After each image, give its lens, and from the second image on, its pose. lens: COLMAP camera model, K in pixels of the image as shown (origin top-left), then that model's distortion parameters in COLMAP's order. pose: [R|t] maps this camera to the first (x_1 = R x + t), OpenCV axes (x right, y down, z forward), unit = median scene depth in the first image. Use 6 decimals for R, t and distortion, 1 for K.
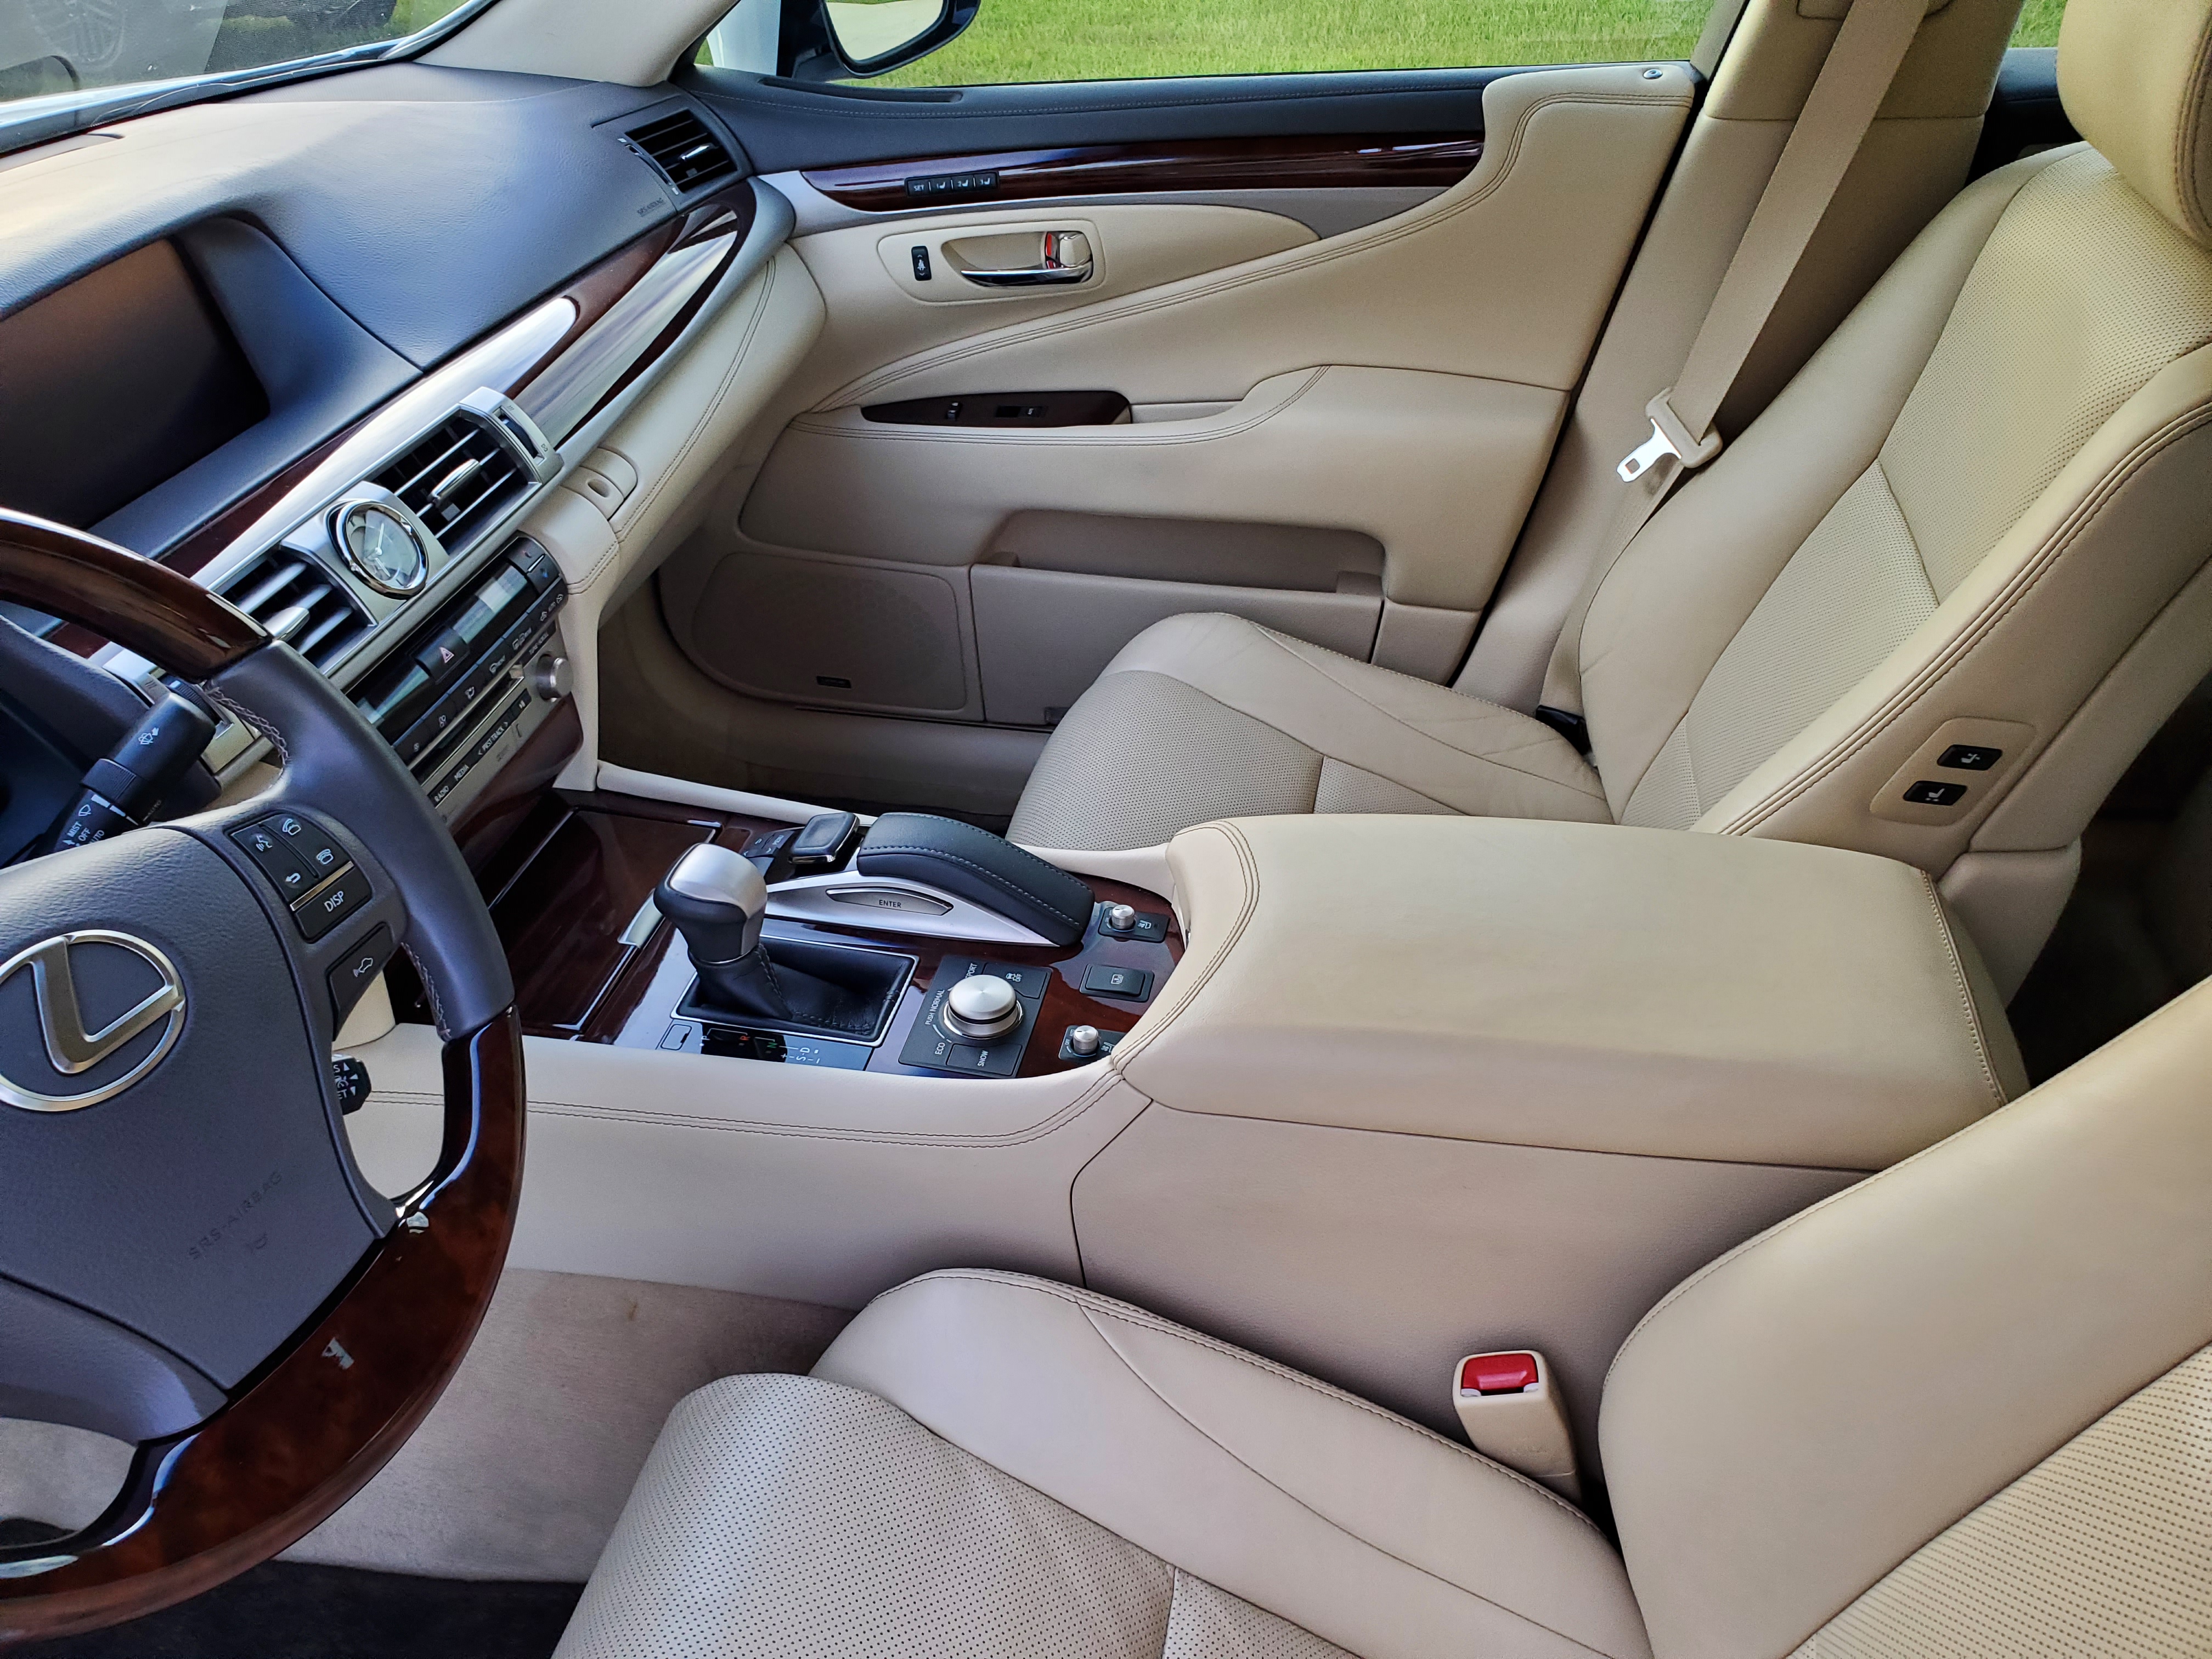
lens RADIAL K [[1677.7, 0, 1106.0], [0, 1677.7, 829.5], [0, 0, 1]] dist [-0.048635, -0.003004]
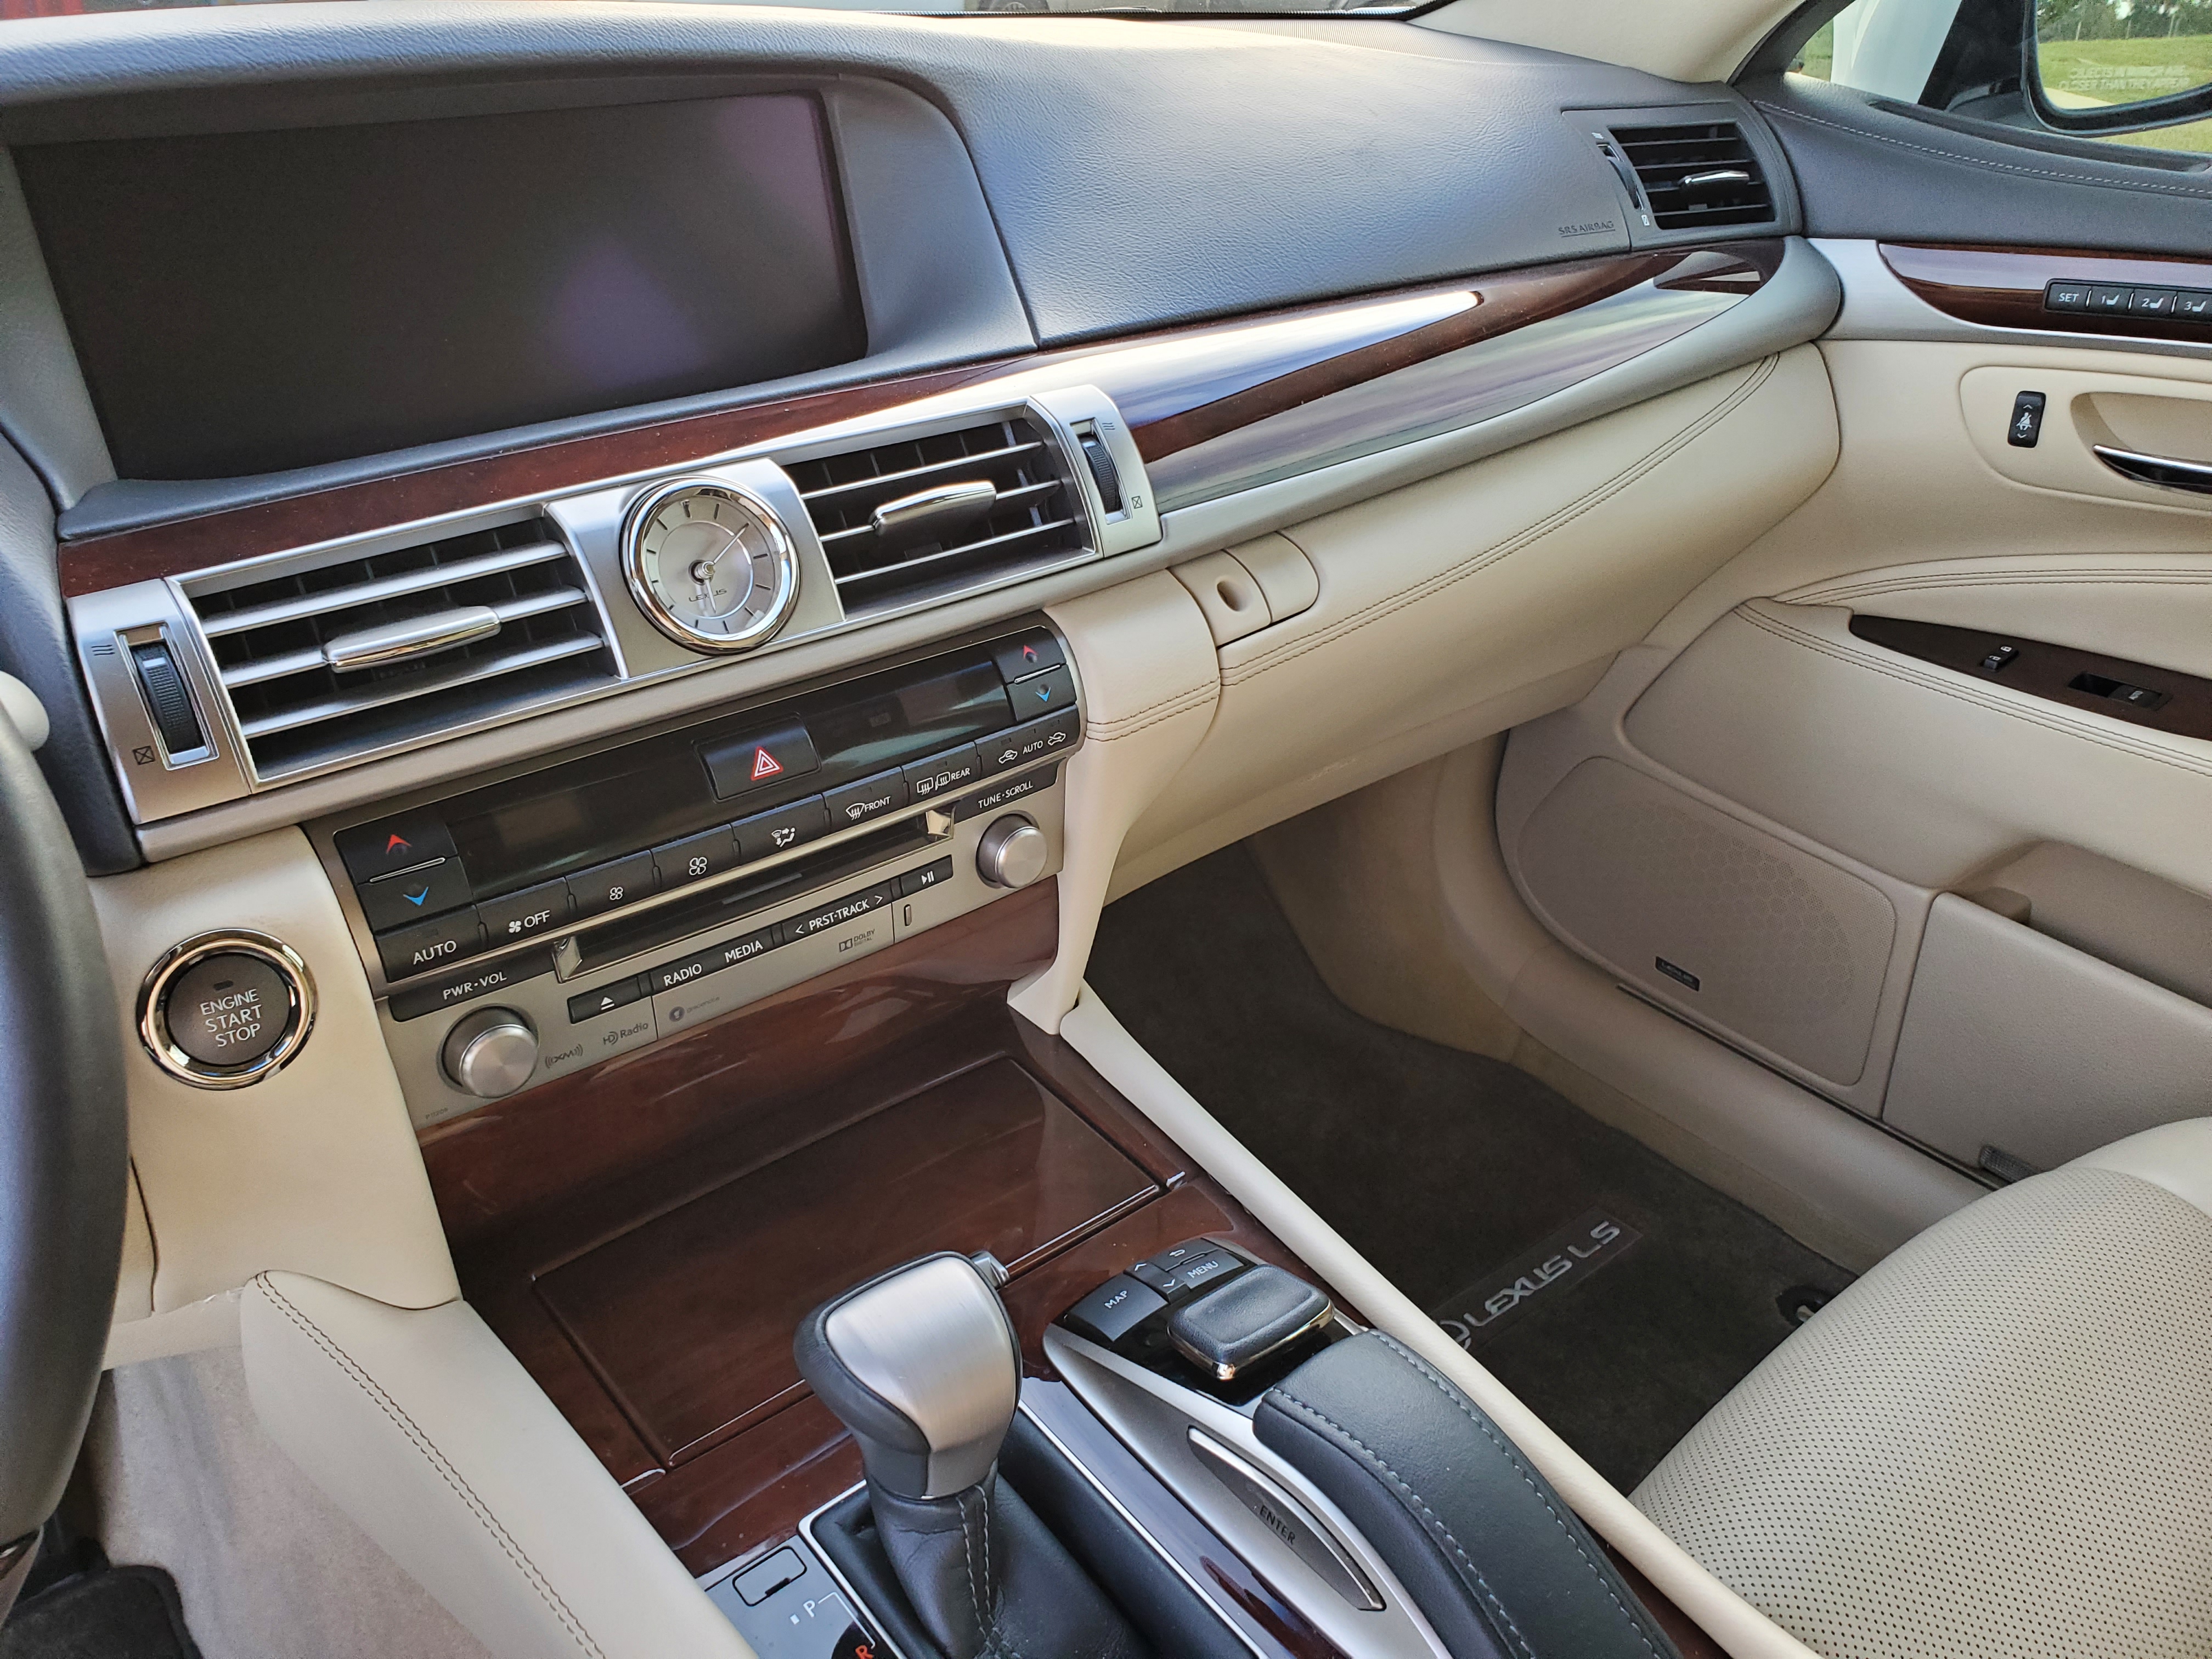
lens RADIAL K [[1609.6, 0, 1106.0], [0, 1609.6, 829.5], [0, 0, 1]] dist [0.000014, -0.005244]
pose [[0.753855, 0.340362, -0.562012, 0.022277], [-0.384126, 0.922265, 0.043289, -0.110129], [0.533058, 0.183250, 0.825996, 0.415297]]
